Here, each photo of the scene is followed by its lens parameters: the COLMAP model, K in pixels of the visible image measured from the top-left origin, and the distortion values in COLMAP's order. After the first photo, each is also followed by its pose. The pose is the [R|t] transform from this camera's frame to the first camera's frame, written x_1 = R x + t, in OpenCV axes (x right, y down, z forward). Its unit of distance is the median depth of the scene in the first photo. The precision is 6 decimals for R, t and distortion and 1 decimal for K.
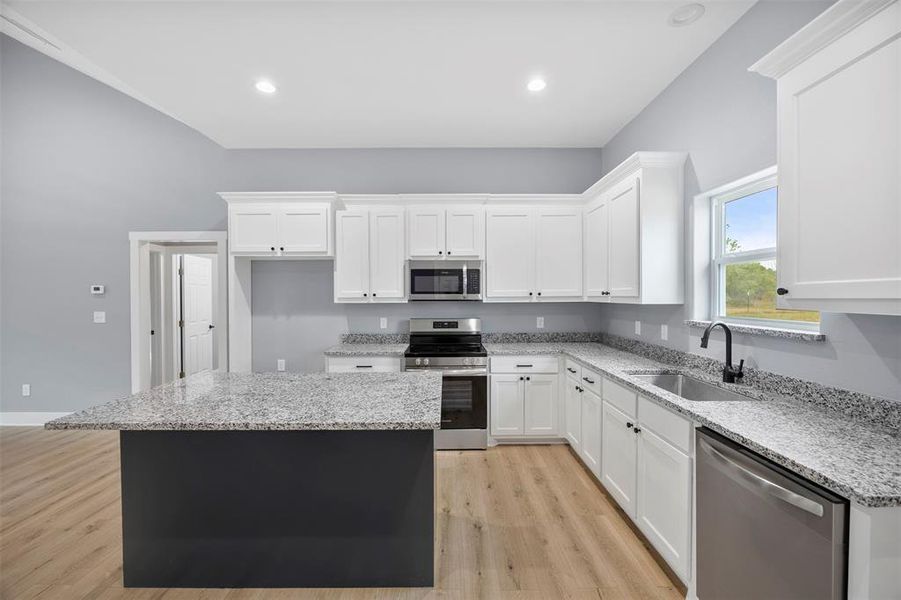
lens RADIAL K [[375.1, 0, 449.2], [0, 375.1, 299.0], [0, 0, 1]] dist [-0.011056, 0.000174]
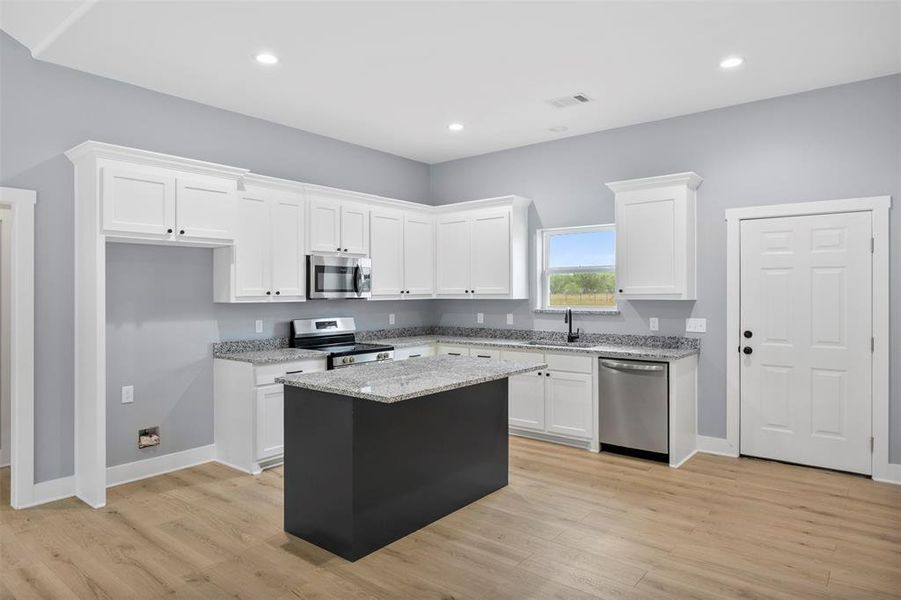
lens RADIAL K [[554.5, 0, 446.6], [0, 554.5, 294.2], [0, 0, 1]] dist [-0.004561, 0.001192]
pose [[0.635226, -0.001765, 0.772324, -0.955883], [0.009873, 0.999934, -0.005835, 0.003636], [-0.772263, 0.011331, 0.635201, -0.122983]]
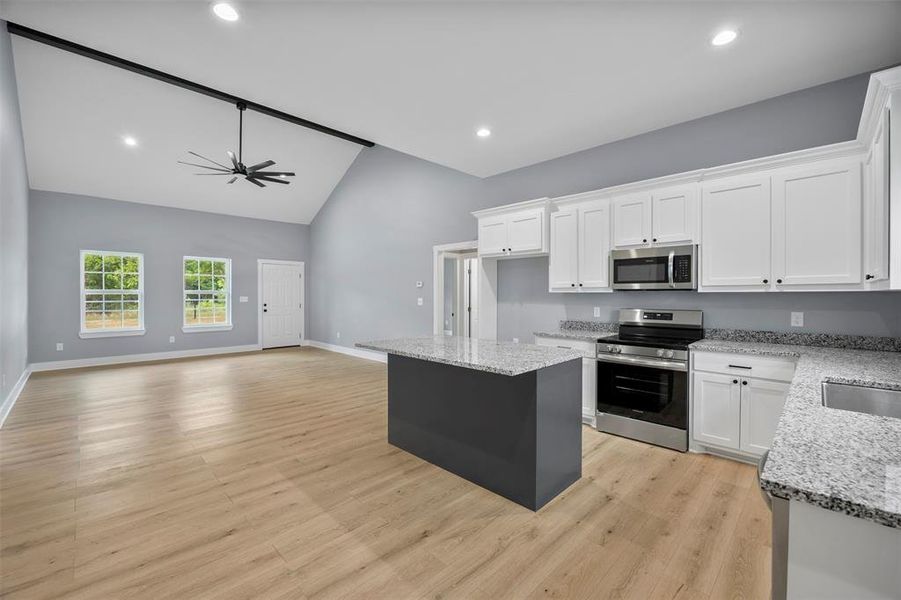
lens RADIAL K [[375.1, 0, 449.2], [0, 375.1, 299.0], [0, 0, 1]] dist [-0.011056, 0.000174]
pose [[0.703776, 0.014097, -0.710282, 0.310718], [-0.011719, 0.999897, 0.008233, 0.025668], [0.710326, 0.002530, 0.703869, -0.043010]]
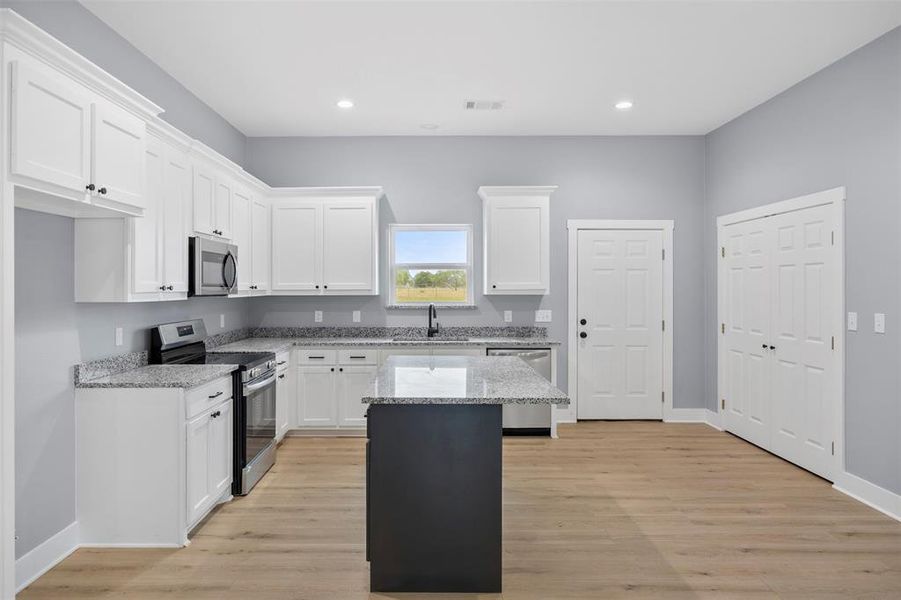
lens RADIAL K [[560.0, 0, 429.0], [0, 560.0, 289.9], [0, 0, 1]] dist [-0.006355, -0.000708]
pose [[0.011485, 0.000094, 0.999934, -1.135963], [0.012653, 0.999920, -0.000240, -0.001659], [-0.999854, 0.012655, 0.011483, 0.567989]]
